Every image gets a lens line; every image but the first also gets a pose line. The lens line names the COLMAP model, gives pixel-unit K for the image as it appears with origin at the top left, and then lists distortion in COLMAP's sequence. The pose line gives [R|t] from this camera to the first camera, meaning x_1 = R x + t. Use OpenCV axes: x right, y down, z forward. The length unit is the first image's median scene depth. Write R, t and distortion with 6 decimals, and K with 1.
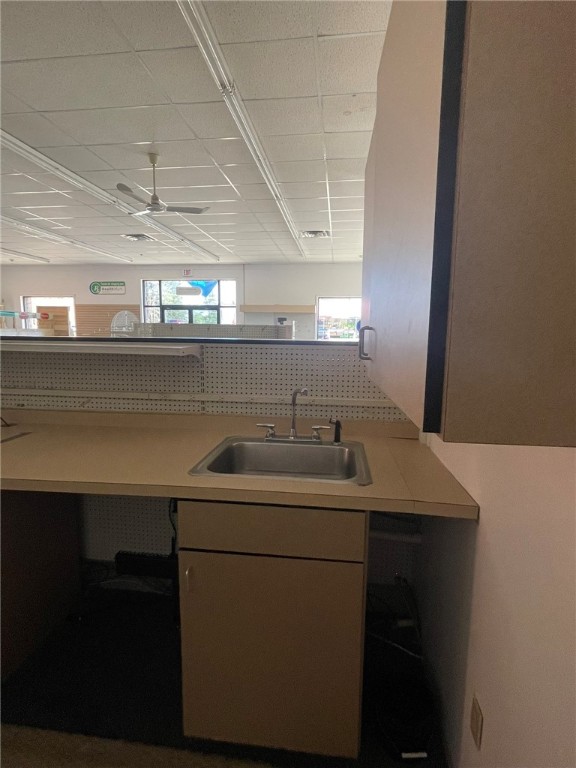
lens RADIAL K [[388.9, 0, 286.0], [0, 388.9, 383.4], [0, 0, 1]] dist [-0.003285, -0.001506]
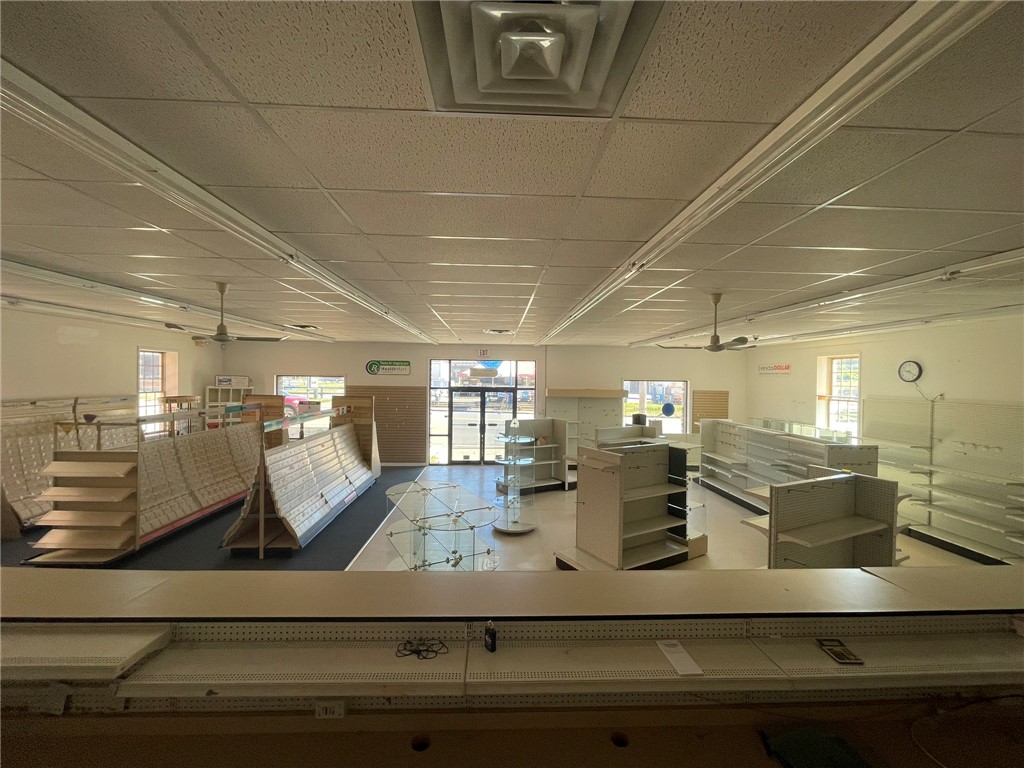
lens RADIAL K [[412.8, 0, 516.3], [0, 412.8, 380.0], [0, 0, 1]] dist [-0.003681, -0.000750]
pose [[0.983548, 0.000385, 0.180647, -0.446742], [0.023547, 0.991192, -0.130321, -0.115981], [-0.179107, 0.132430, 0.974876, 0.049141]]
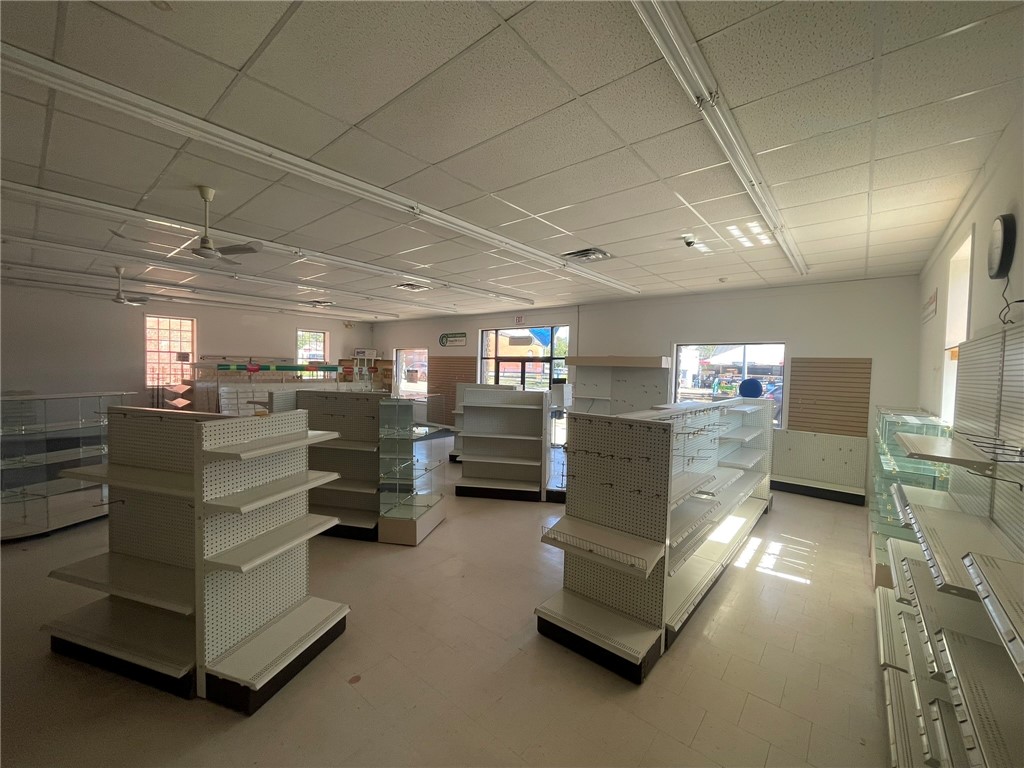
lens RADIAL K [[412.8, 0, 511.9], [0, 412.8, 385.1], [0, 0, 1]] dist [-0.003681, -0.000750]
pose [[0.842982, 0.030986, -0.537048, 0.286498], [-0.090138, 0.992361, -0.084229, -0.078781], [0.530336, 0.119412, 0.839336, 0.300643]]
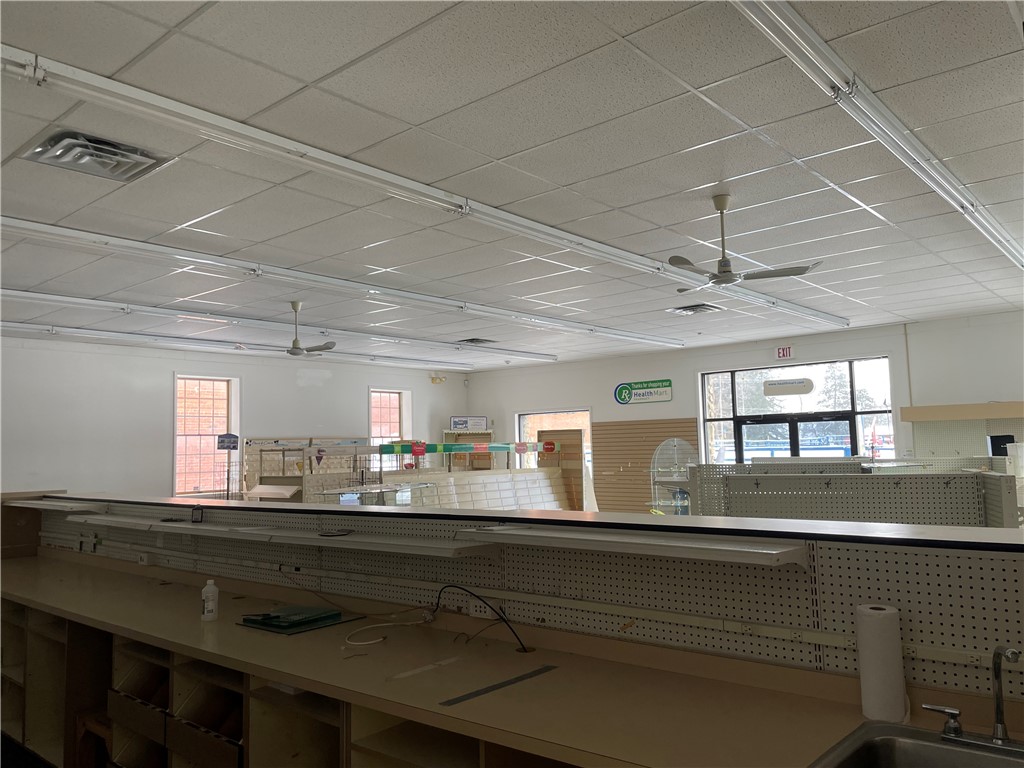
lens RADIAL K [[776.7, 0, 515.0], [0, 776.7, 381.0], [0, 0, 1]] dist [0.032625, -0.032393]
pose [[0.834373, -0.080844, -0.545240, 0.015852], [-0.042636, 0.976756, -0.210071, -0.015611], [0.549550, 0.198524, 0.811532, -0.054884]]
